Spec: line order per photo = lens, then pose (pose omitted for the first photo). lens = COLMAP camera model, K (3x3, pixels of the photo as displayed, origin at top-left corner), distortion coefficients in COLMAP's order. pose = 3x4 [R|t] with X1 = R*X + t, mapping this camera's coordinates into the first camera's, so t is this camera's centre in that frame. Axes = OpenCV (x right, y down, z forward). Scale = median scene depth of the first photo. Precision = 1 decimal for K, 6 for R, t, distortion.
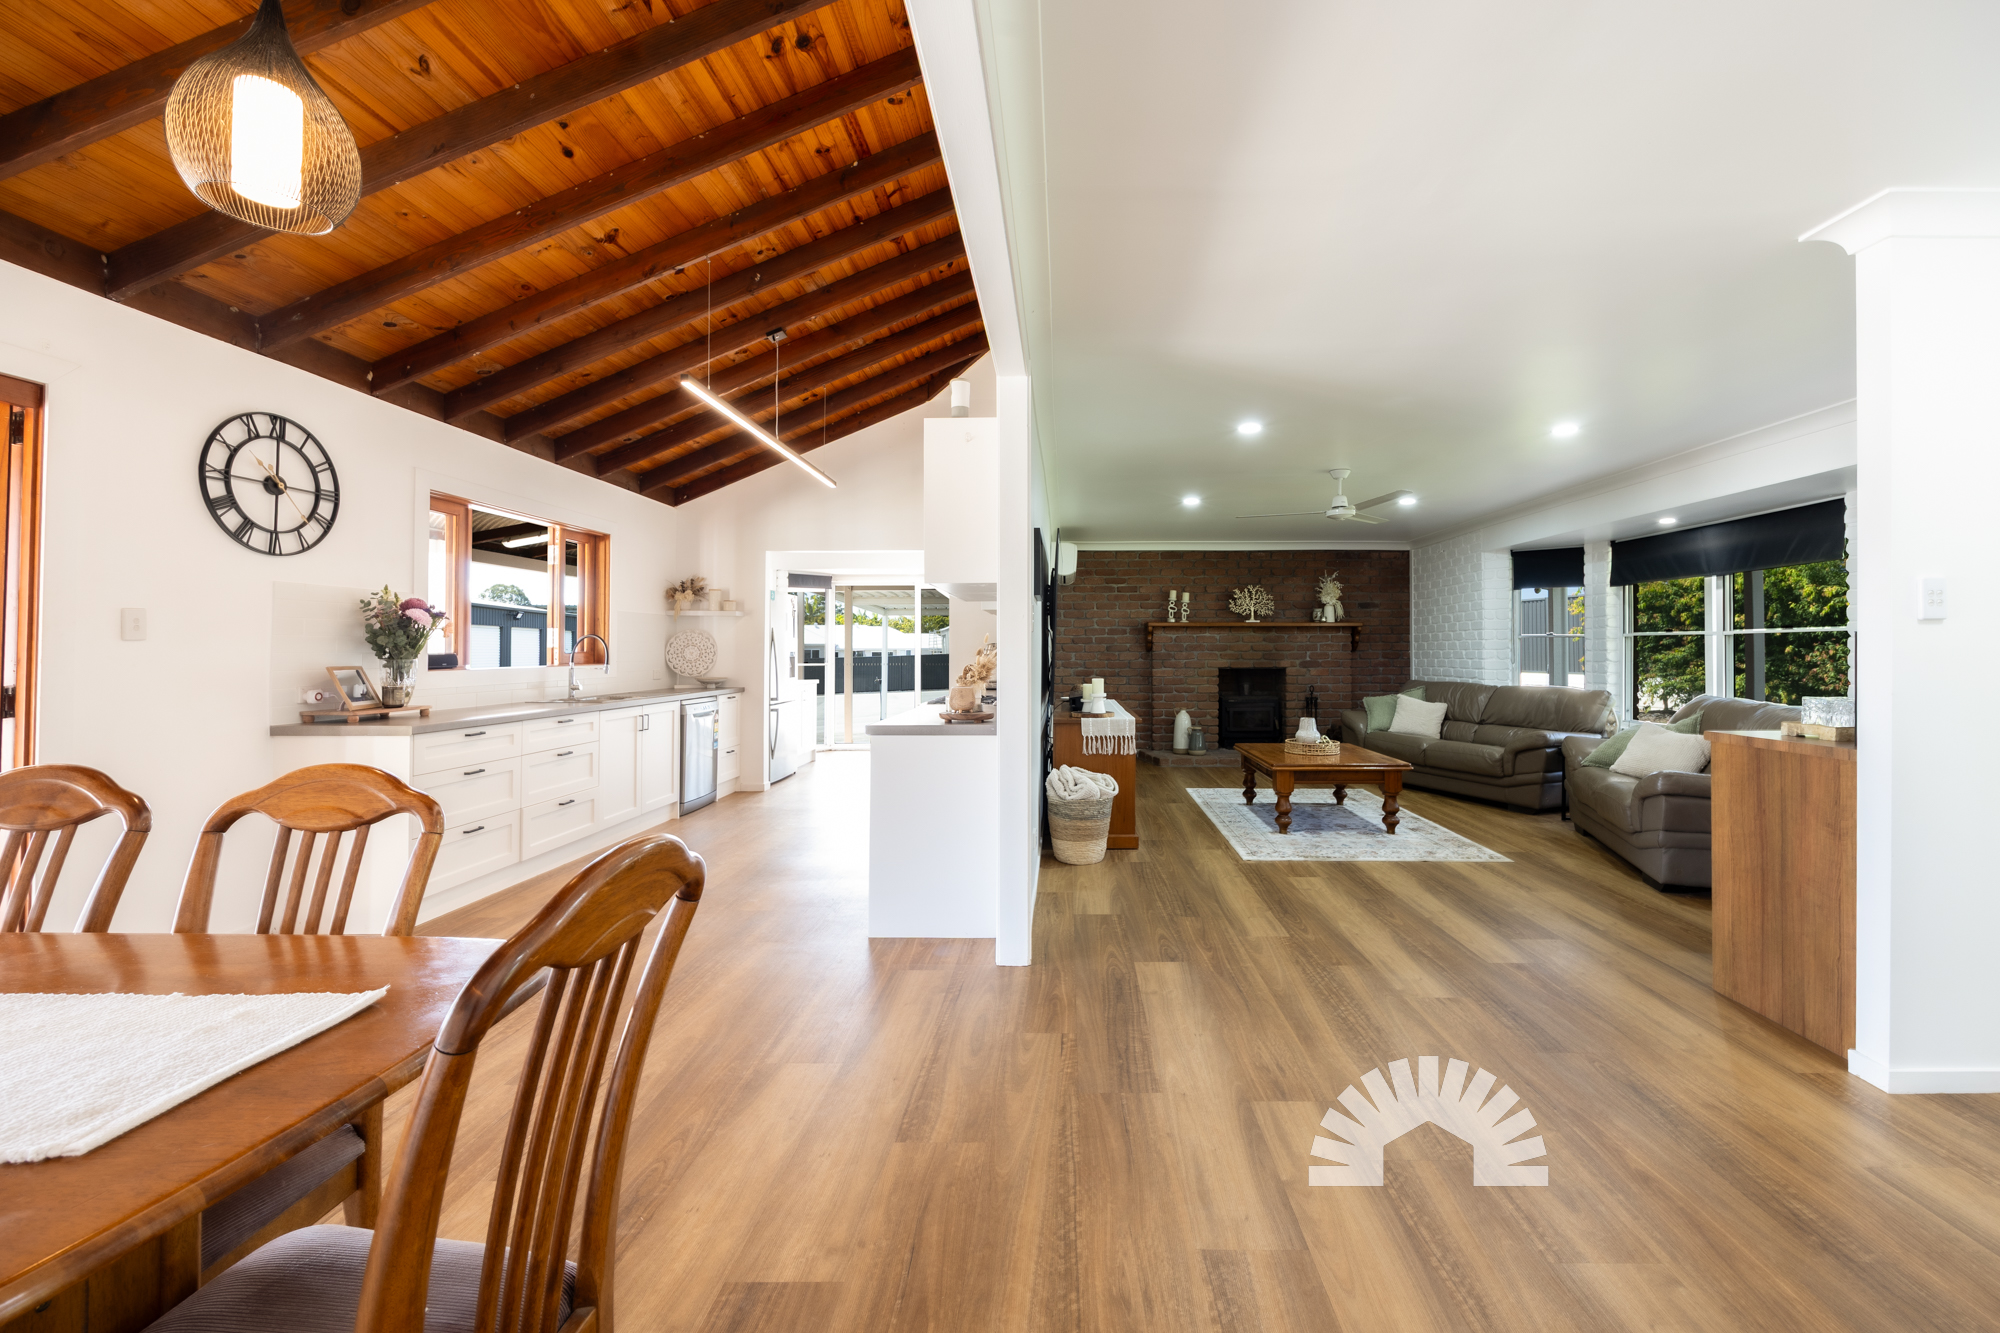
lens RADIAL K [[791.6, 0, 1033.3], [0, 791.6, 671.2], [0, 0, 1]] dist [0.000369, -0.000115]
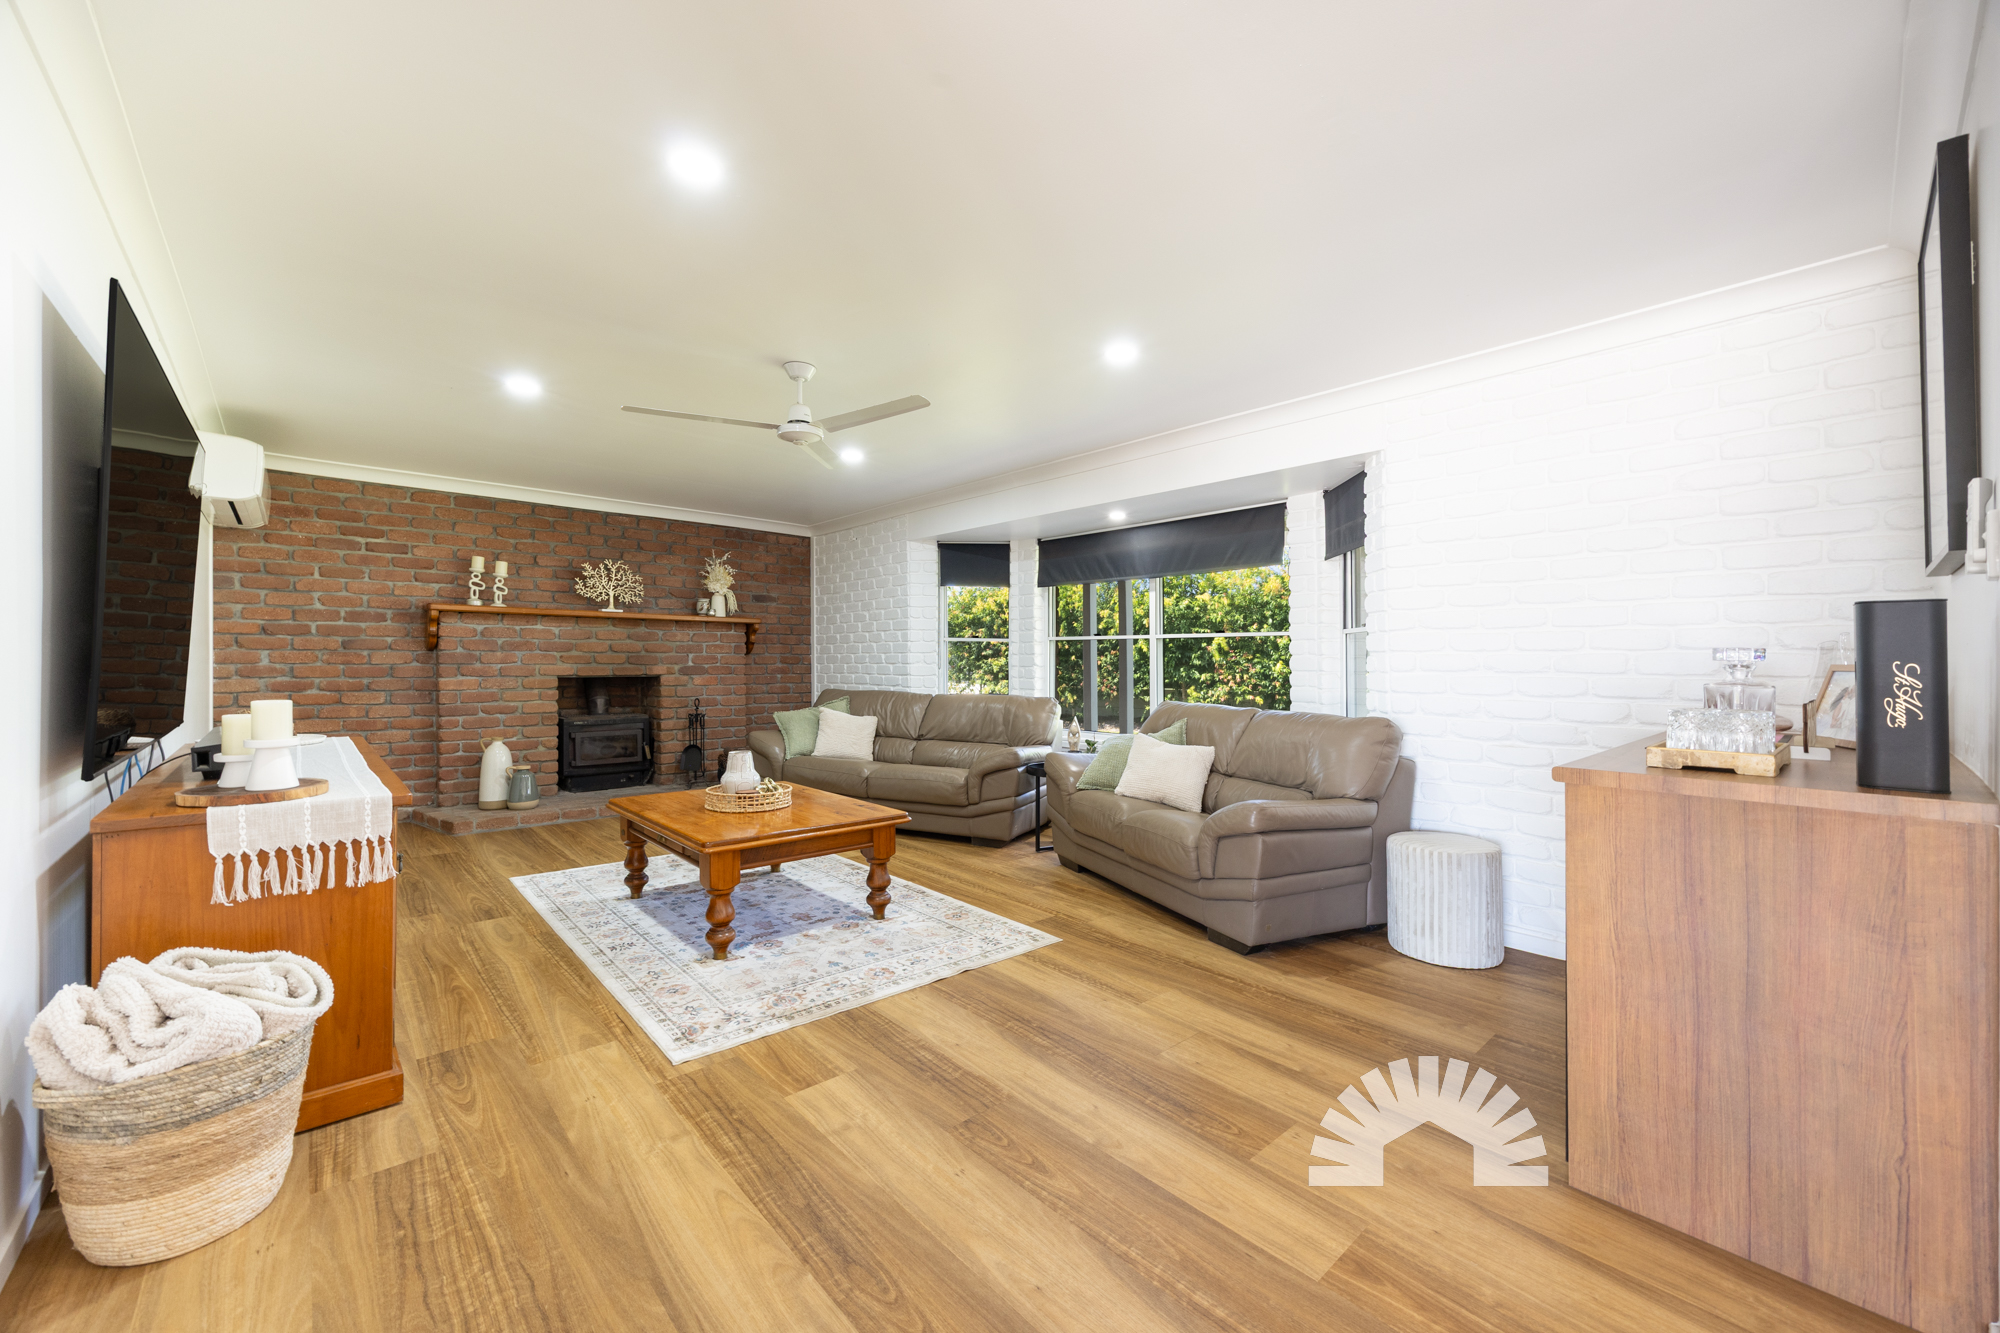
lens RADIAL K [[791.6, 0, 1033.3], [0, 791.6, 671.2], [0, 0, 1]] dist [0.000369, -0.000115]
pose [[0.700325, -0.000587, 0.713824, 0.048226], [0.008714, 0.999932, -0.007727, 0.000872], [-0.713771, 0.011632, 0.700282, 0.331774]]
